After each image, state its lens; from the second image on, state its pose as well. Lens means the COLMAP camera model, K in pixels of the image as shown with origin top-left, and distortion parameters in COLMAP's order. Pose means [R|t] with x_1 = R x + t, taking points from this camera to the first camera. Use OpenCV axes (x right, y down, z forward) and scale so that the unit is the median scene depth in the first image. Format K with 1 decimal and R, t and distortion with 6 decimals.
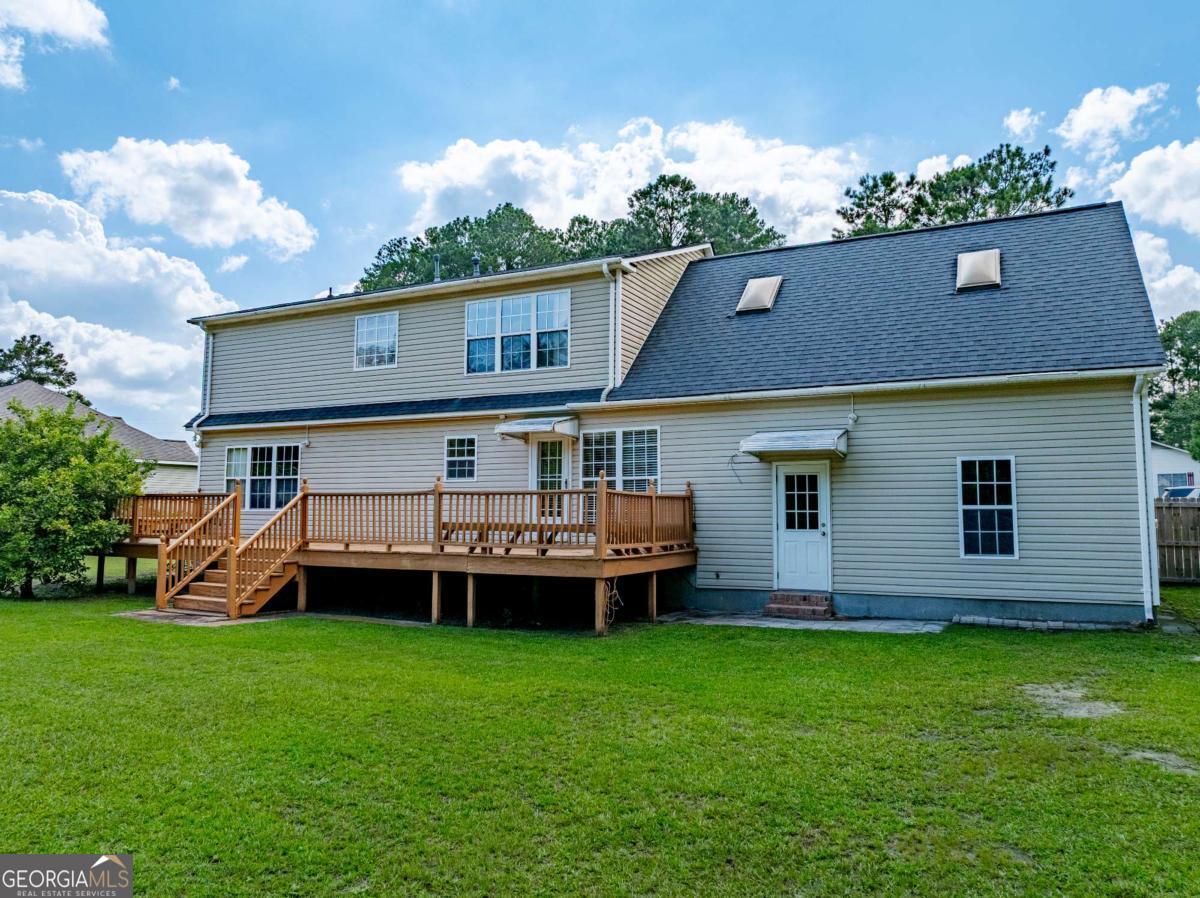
lens RADIAL K [[858.2, 0, 599.6], [0, 858.2, 438.3], [0, 0, 1]] dist [-0.029839, 0.015591]
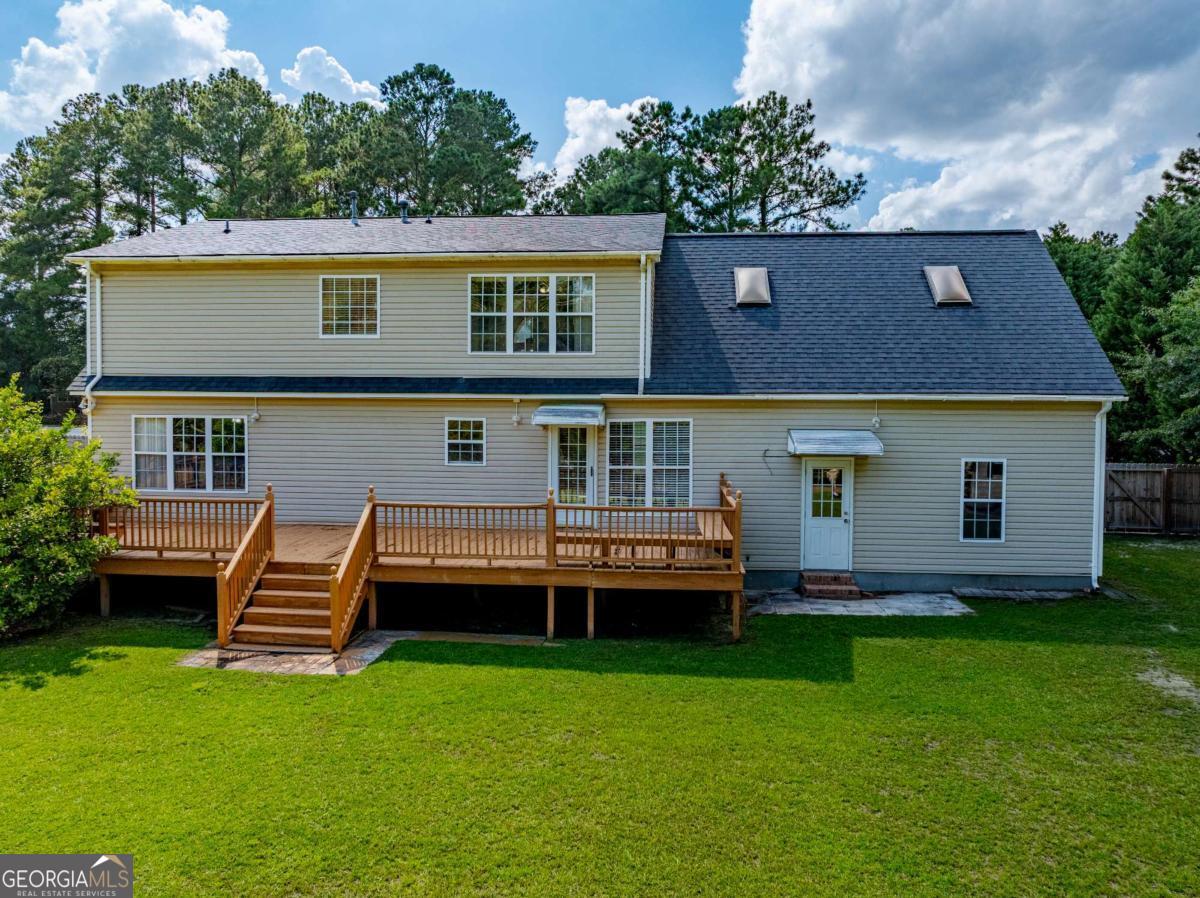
lens RADIAL K [[858.2, 0, 602.1], [0, 858.2, 438.7], [0, 0, 1]] dist [-0.029839, 0.015591]
pose [[0.929858, -0.013977, 0.367653, -0.406776], [-0.034914, 0.991417, 0.125993, -0.115104], [-0.366258, -0.129992, 0.921389, 0.069723]]
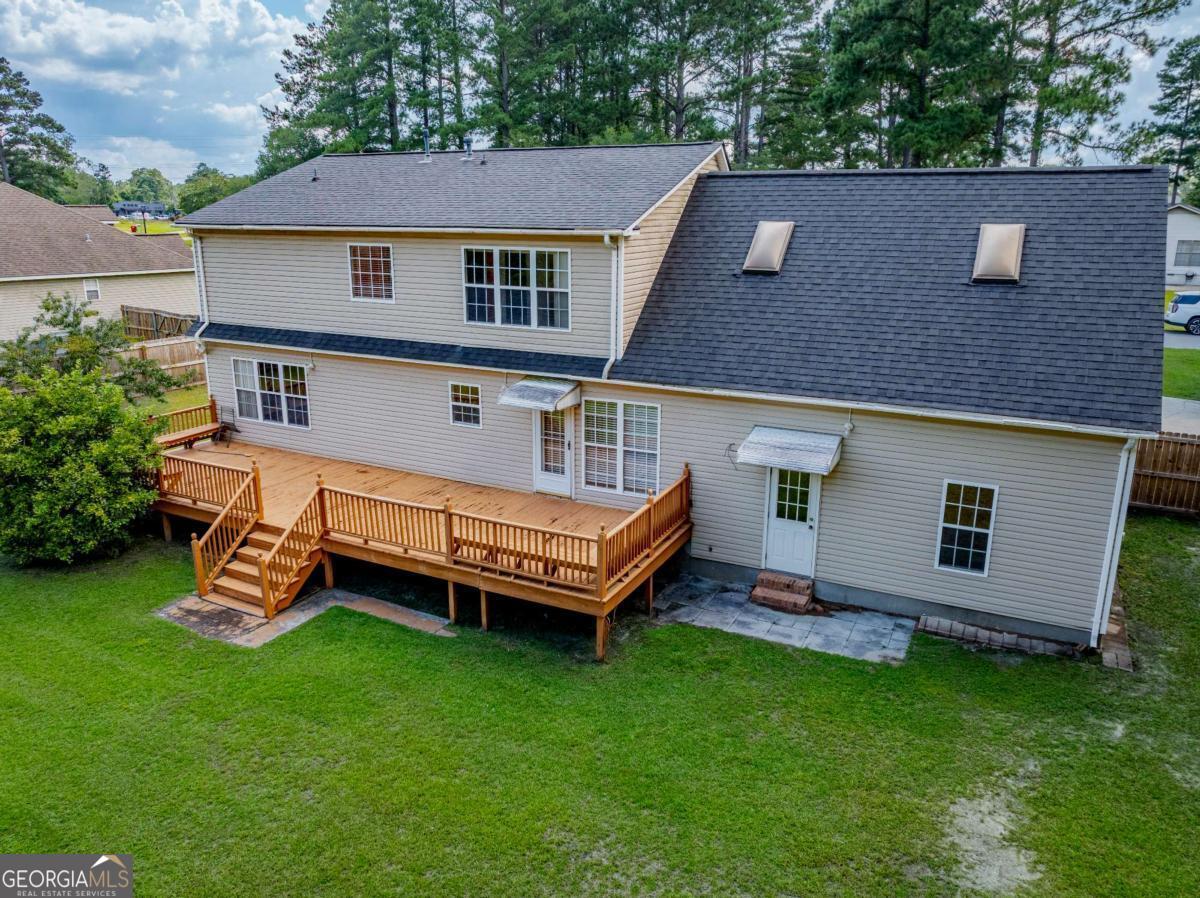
lens RADIAL K [[858.2, 0, 598.8], [0, 858.2, 438.4], [0, 0, 1]] dist [-0.029839, 0.015591]
pose [[0.999978, -0.000230, -0.006650, 0.003845], [0.002522, 0.937925, 0.346829, -0.320168], [0.006158, -0.346838, 0.937905, 0.032033]]
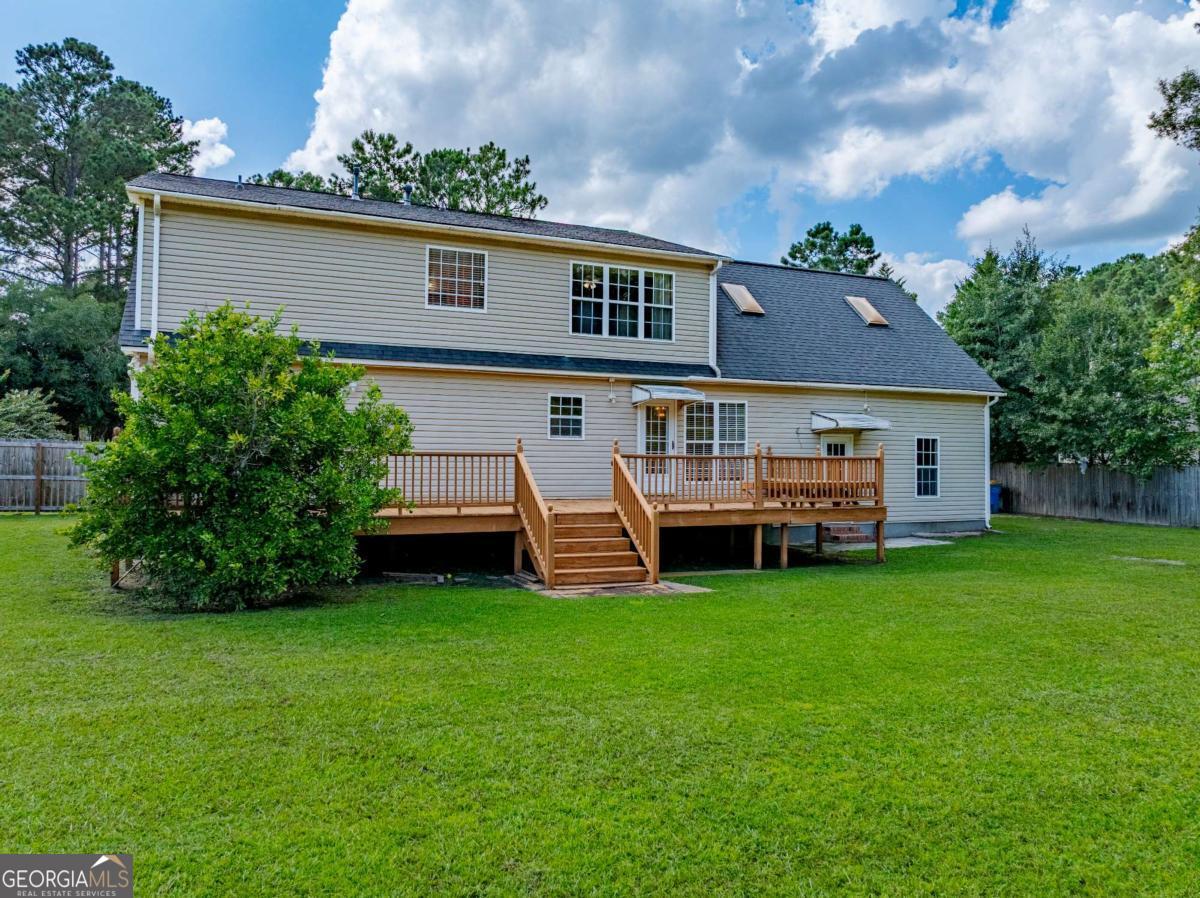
lens RADIAL K [[858.2, 0, 605.5], [0, 858.2, 436.8], [0, 0, 1]] dist [-0.029839, 0.015591]
pose [[0.631674, 0.020840, 0.774954, -1.000537], [-0.074363, 0.996658, 0.033811, 0.010379], [-0.771659, -0.078986, 0.631113, 0.356358]]
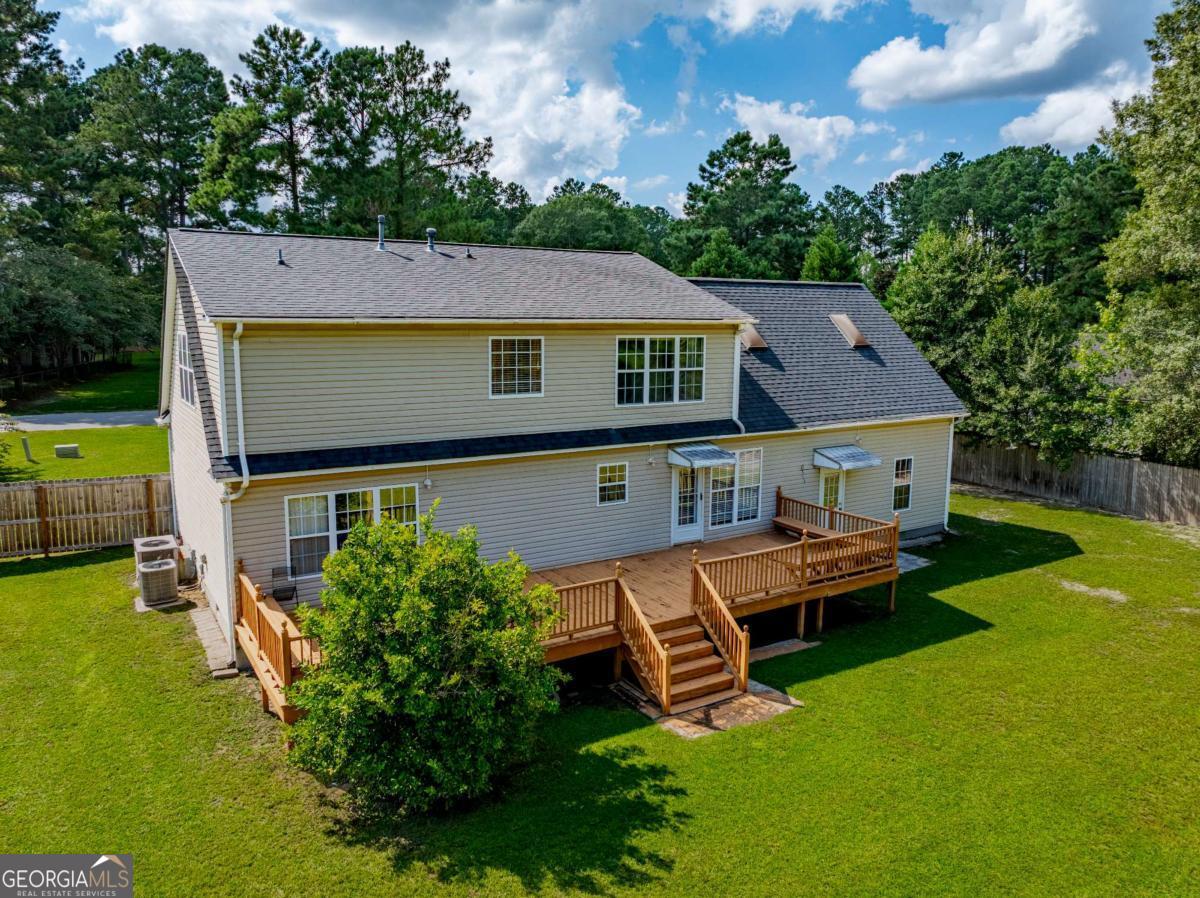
lens RADIAL K [[858.2, 0, 606.4], [0, 858.2, 437.7], [0, 0, 1]] dist [-0.029839, 0.015591]
pose [[0.510670, -0.124316, 0.850742, -1.178829], [-0.084539, 0.977436, 0.193575, -0.264143], [-0.855610, -0.170774, 0.488638, 0.534863]]
